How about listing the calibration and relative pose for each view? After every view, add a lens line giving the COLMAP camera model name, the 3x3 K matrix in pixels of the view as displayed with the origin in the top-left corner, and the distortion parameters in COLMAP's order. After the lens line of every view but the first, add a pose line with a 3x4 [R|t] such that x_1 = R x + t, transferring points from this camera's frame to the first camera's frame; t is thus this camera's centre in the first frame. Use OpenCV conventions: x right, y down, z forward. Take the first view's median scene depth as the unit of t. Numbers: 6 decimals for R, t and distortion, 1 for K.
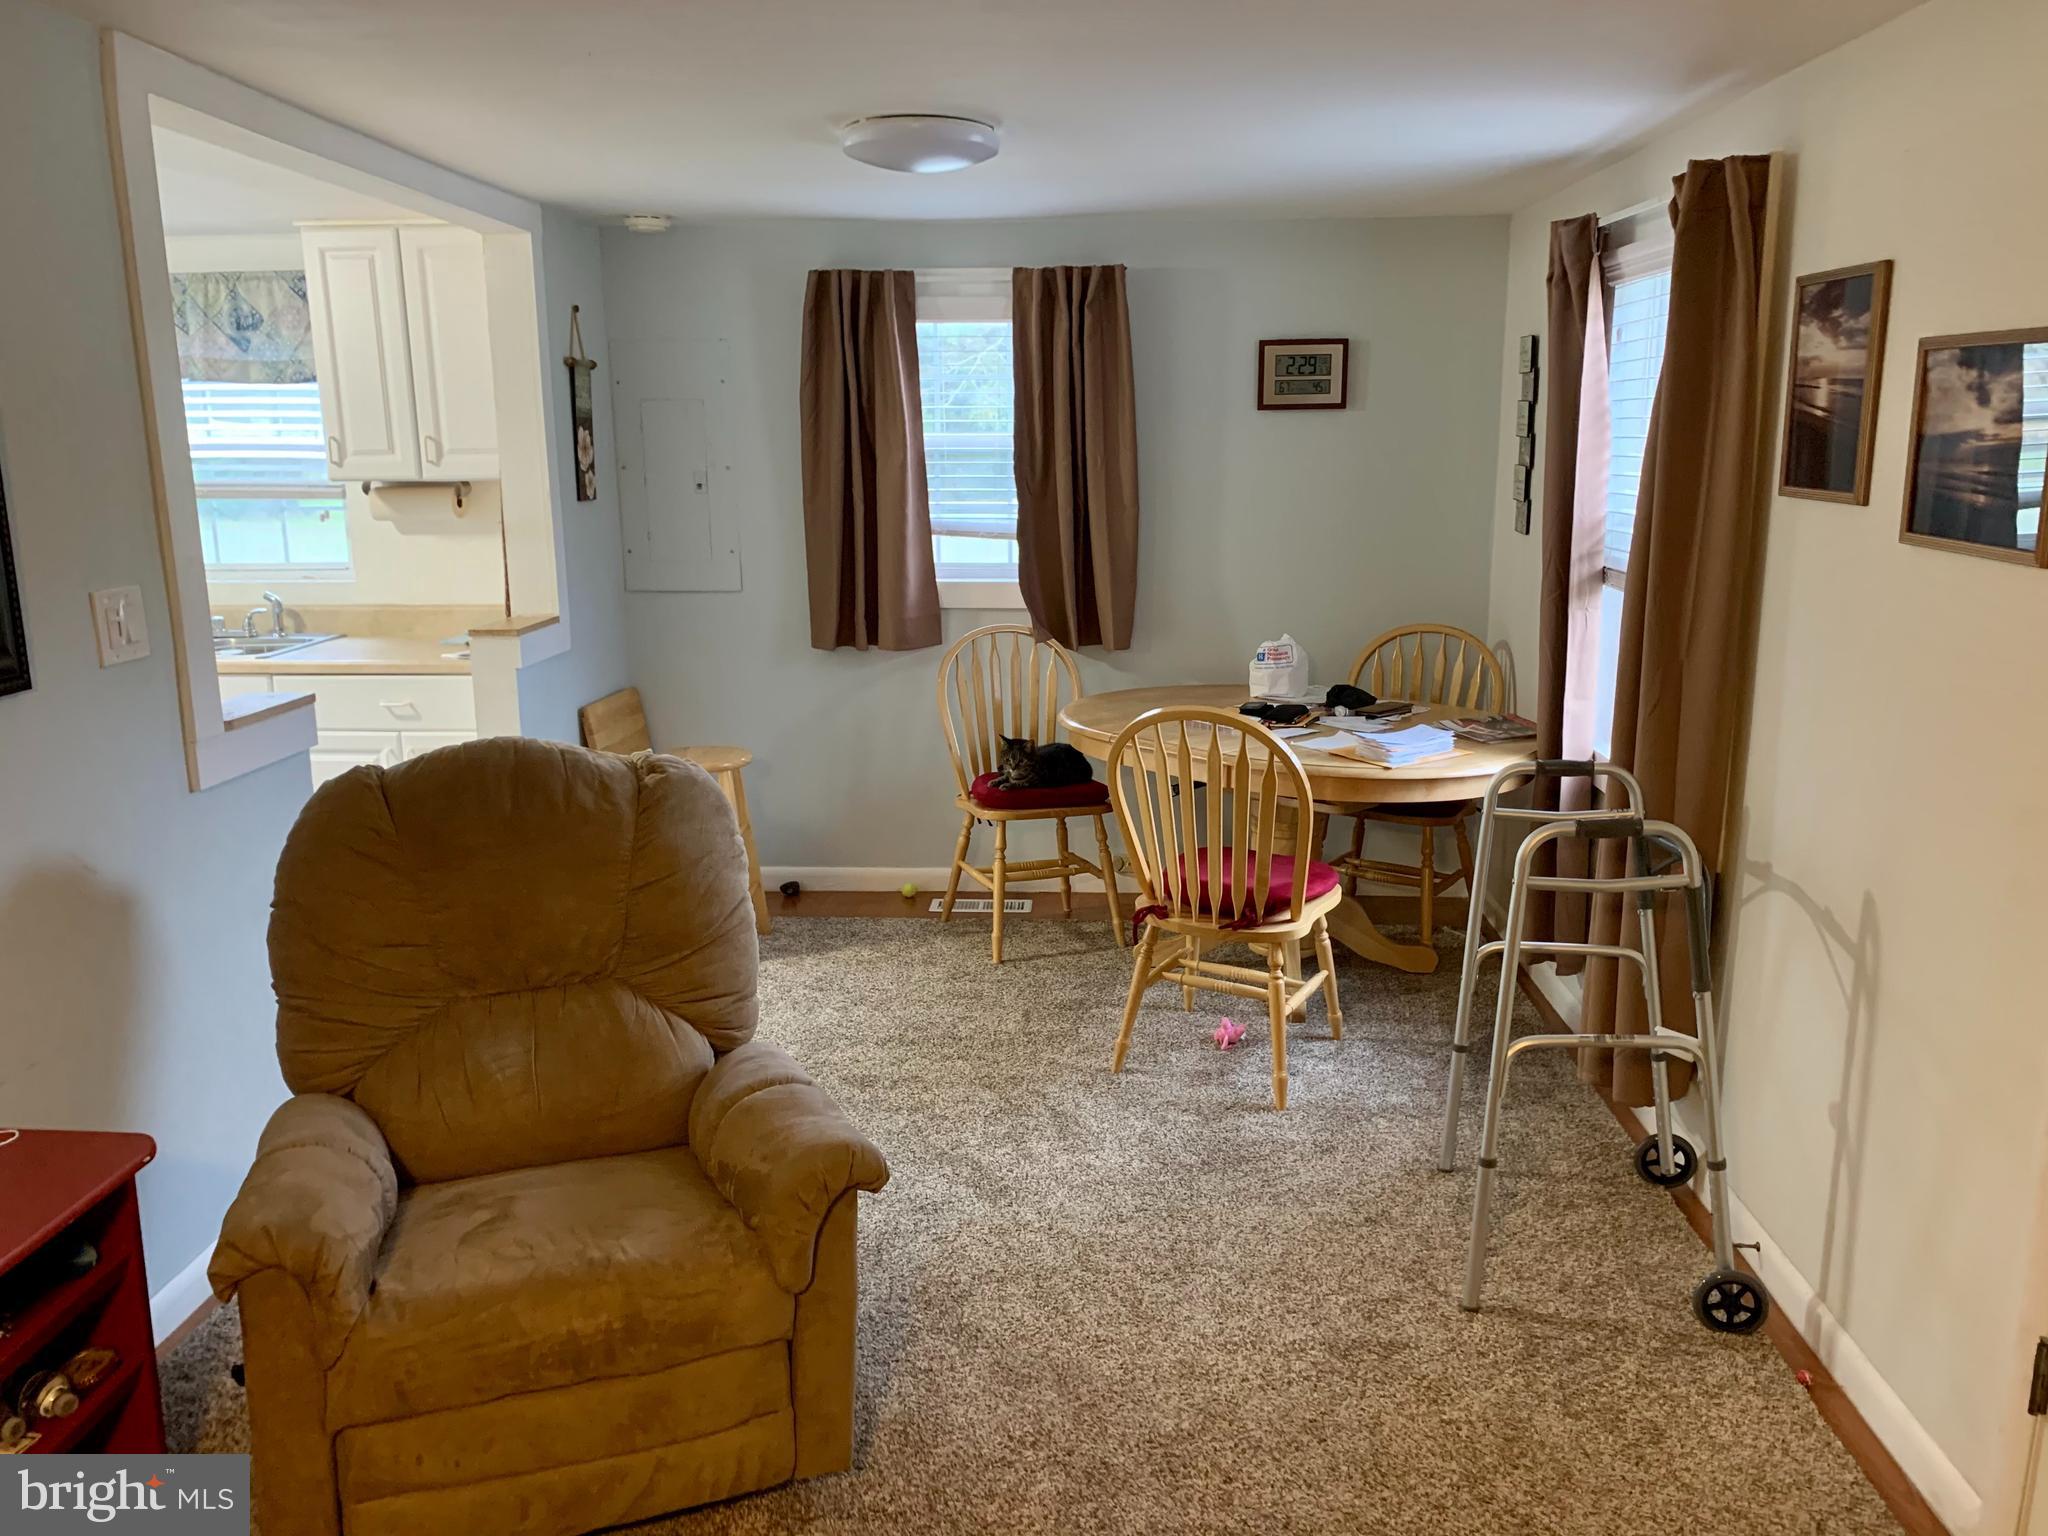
lens RADIAL K [[1554.9, 0, 1038.8], [0, 1554.9, 729.0], [0, 0, 1]] dist [0.111523, -0.155444]
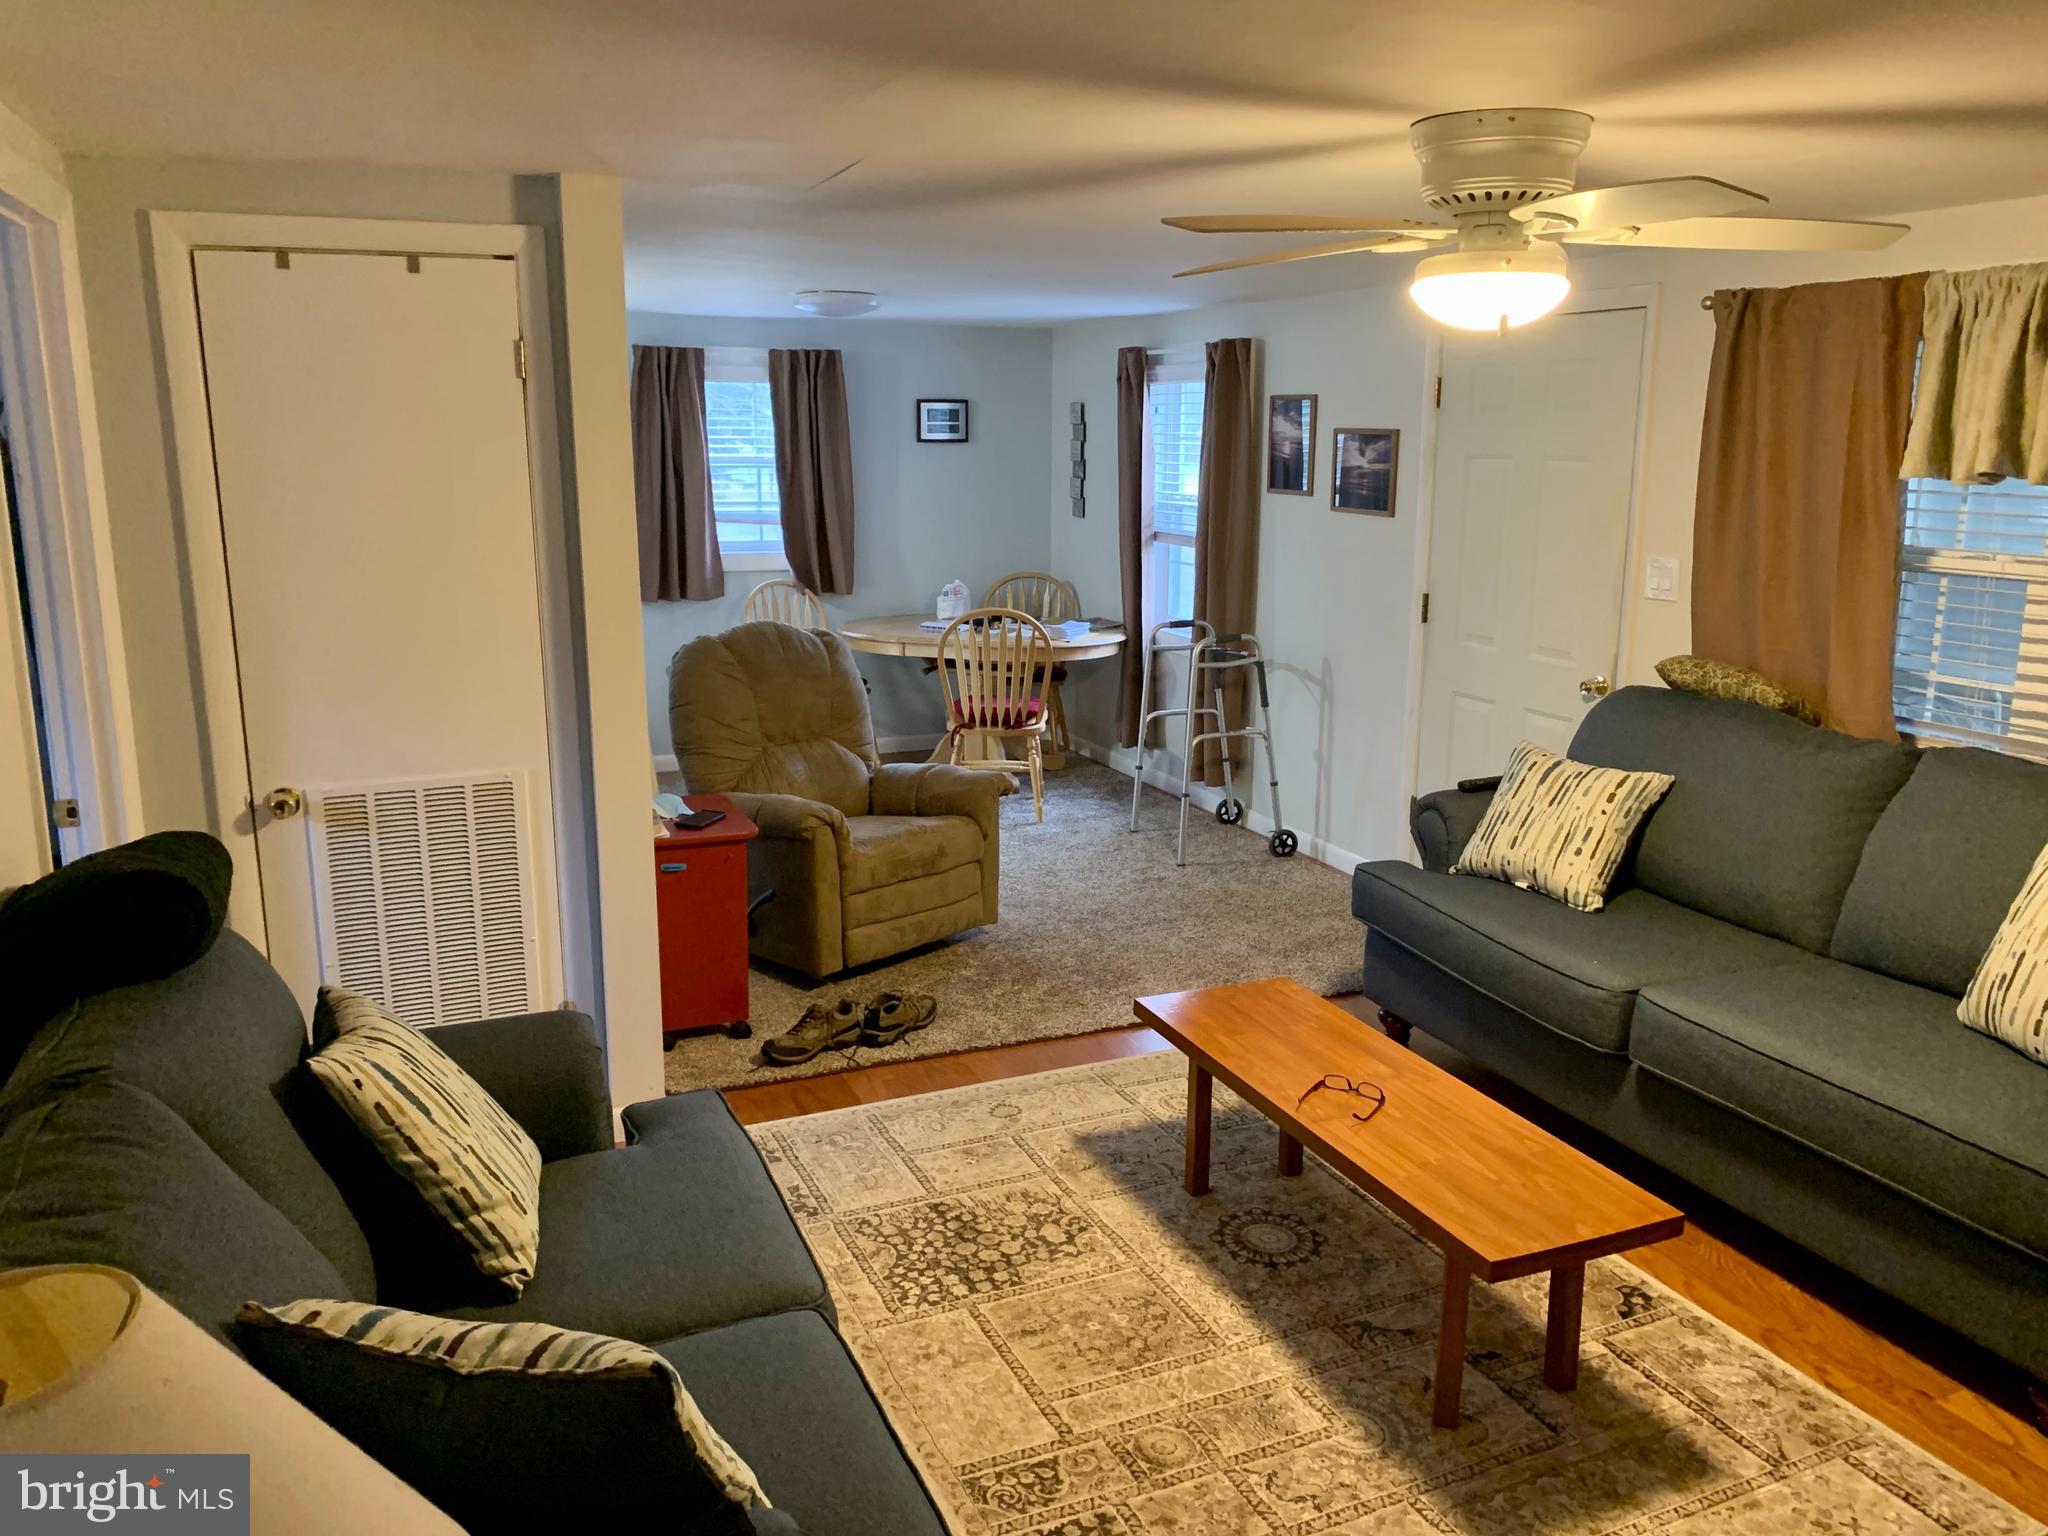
lens RADIAL K [[1554.9, 0, 1038.8], [0, 1554.9, 729.0], [0, 0, 1]] dist [0.111523, -0.155444]
pose [[0.893264, -0.075760, 0.443102, -0.618367], [0.076596, 0.996933, 0.016039, 0.093981], [-0.442958, 0.019613, 0.896328, -0.621602]]
